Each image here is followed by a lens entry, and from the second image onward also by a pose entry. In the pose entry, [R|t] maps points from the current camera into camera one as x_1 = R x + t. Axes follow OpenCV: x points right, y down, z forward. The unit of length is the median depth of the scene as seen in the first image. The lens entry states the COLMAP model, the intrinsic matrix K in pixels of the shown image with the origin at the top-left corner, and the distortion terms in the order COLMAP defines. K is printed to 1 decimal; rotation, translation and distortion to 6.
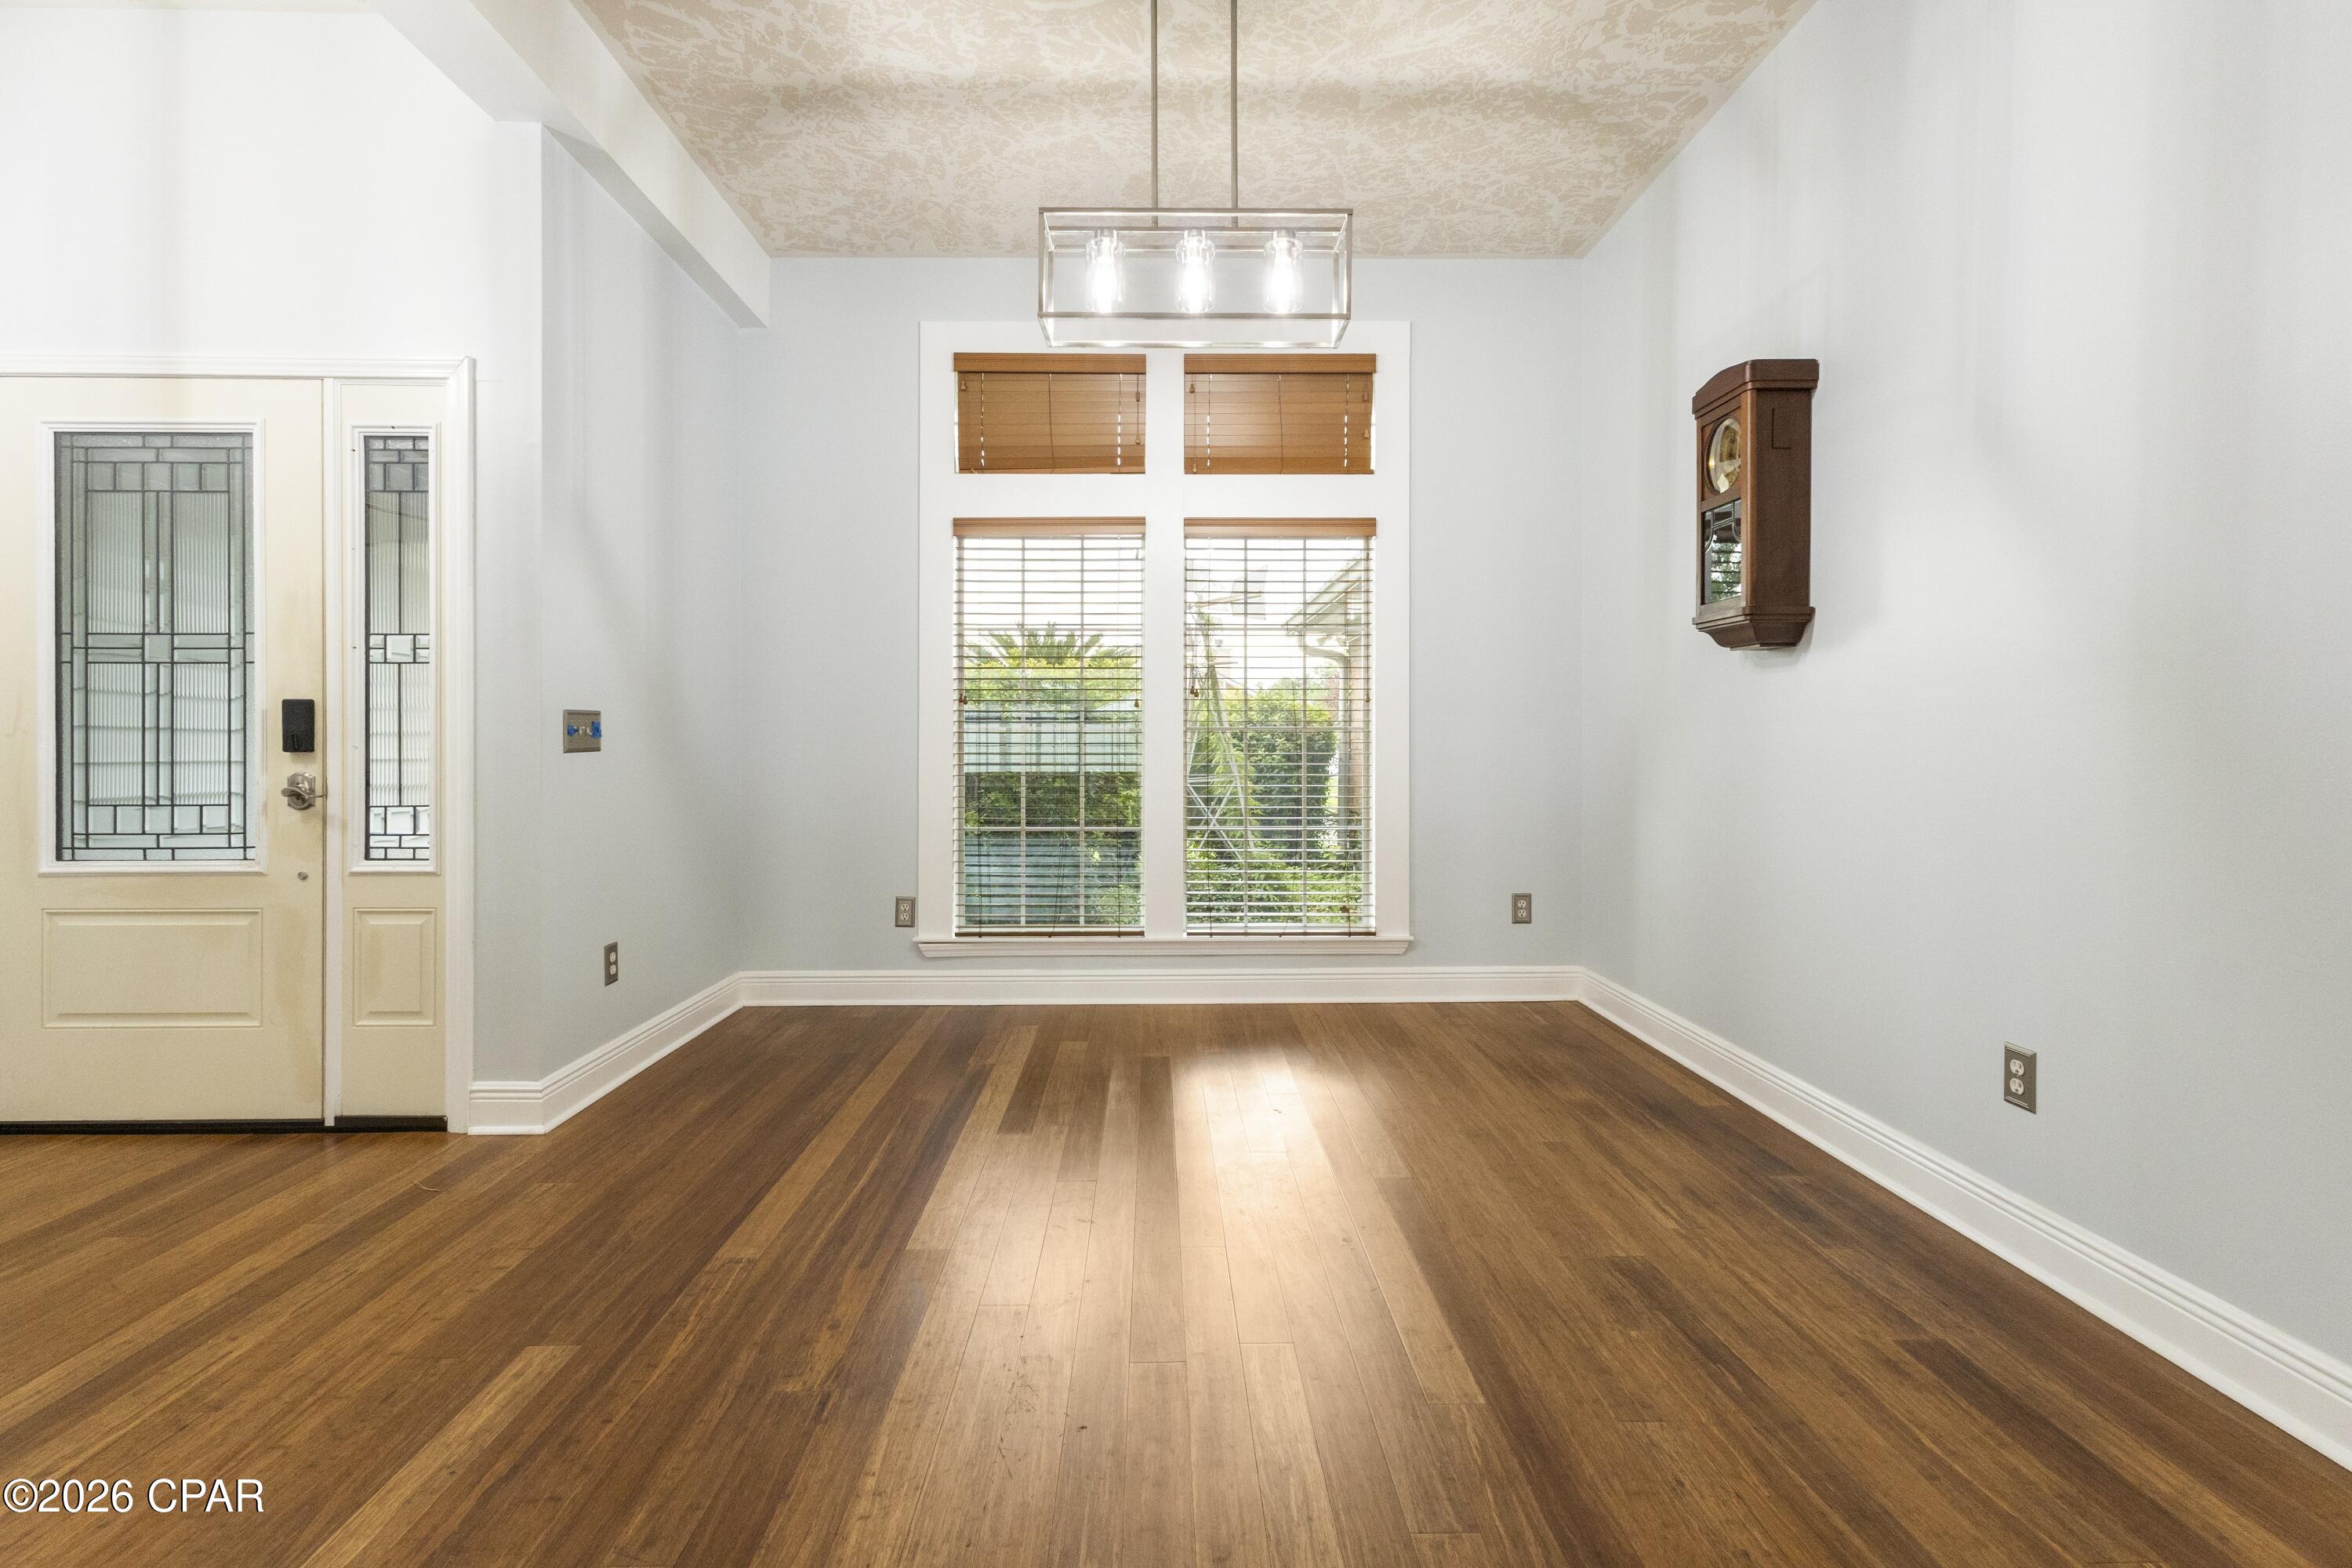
lens RADIAL K [[1111.7, 0, 1161.9], [0, 1111.7, 734.8], [0, 0, 1]] dist [0.006056, 0.000440]
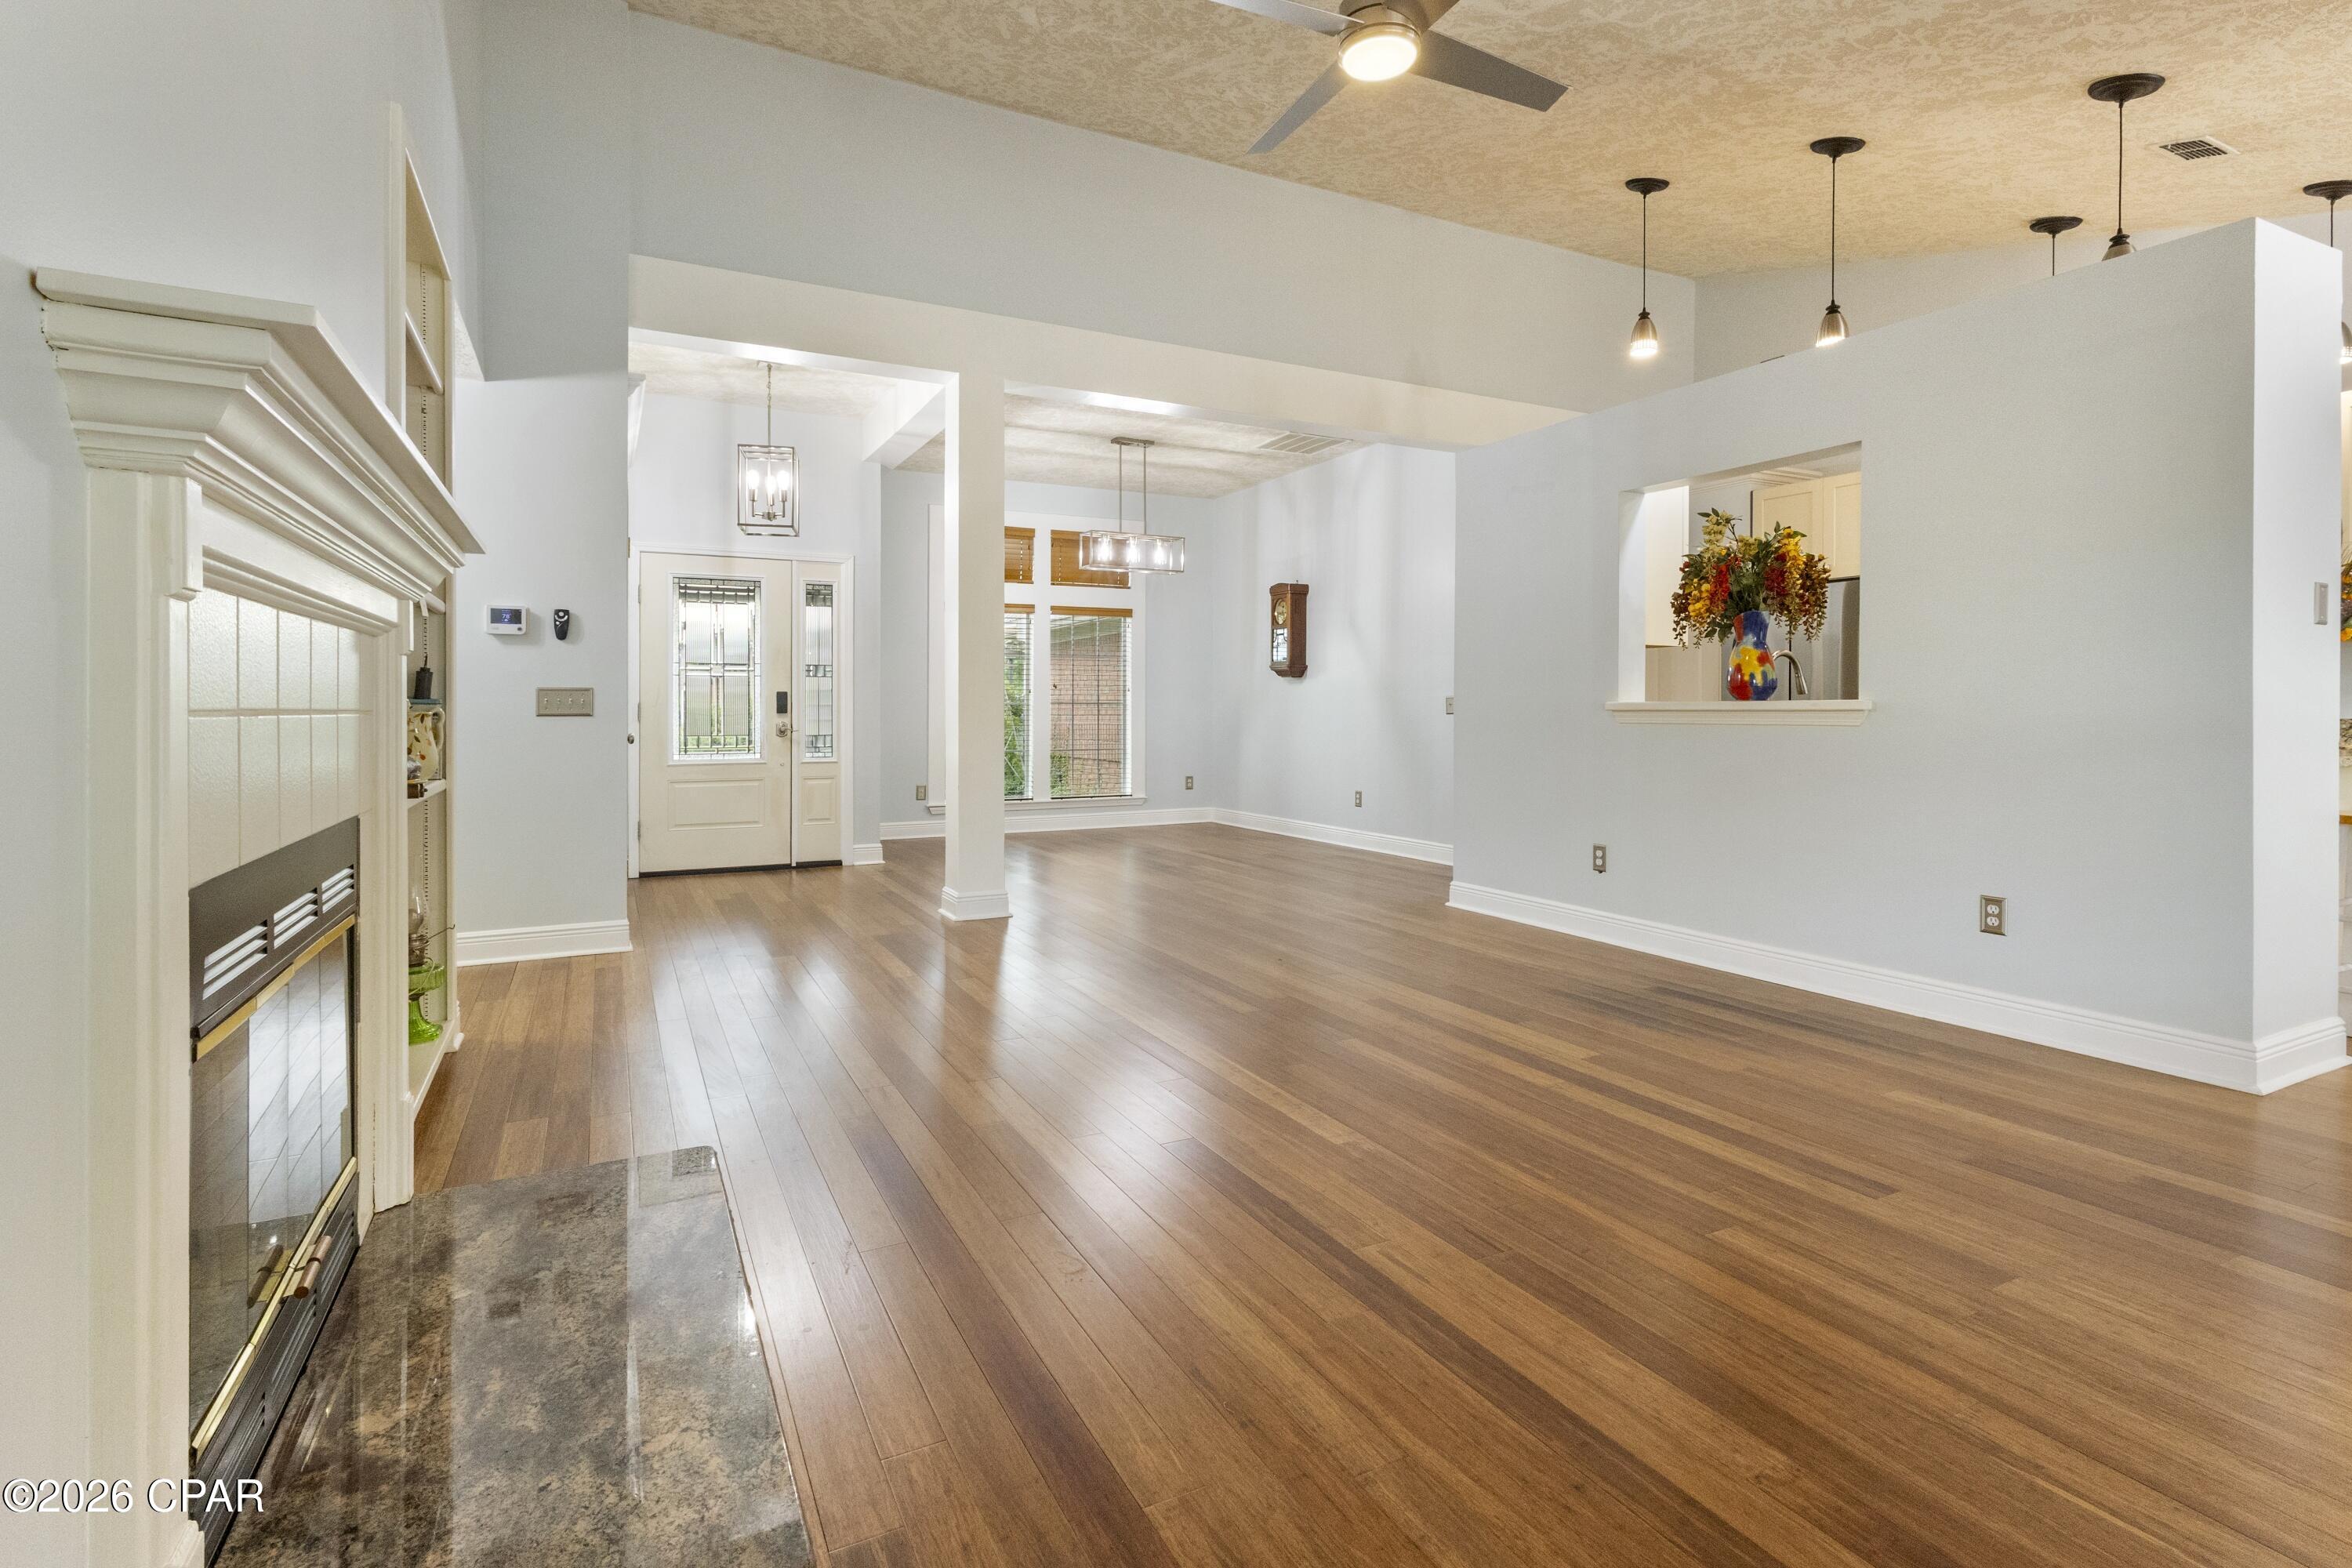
lens RADIAL K [[1111.7, 0, 1176.3], [0, 1111.7, 713.4], [0, 0, 1]] dist [0.006056, 0.000440]
pose [[0.897182, -0.003391, 0.441647, -1.049115], [-0.000124, 0.999969, 0.007928, -0.004257], [-0.441660, -0.007167, 0.897154, -1.528308]]
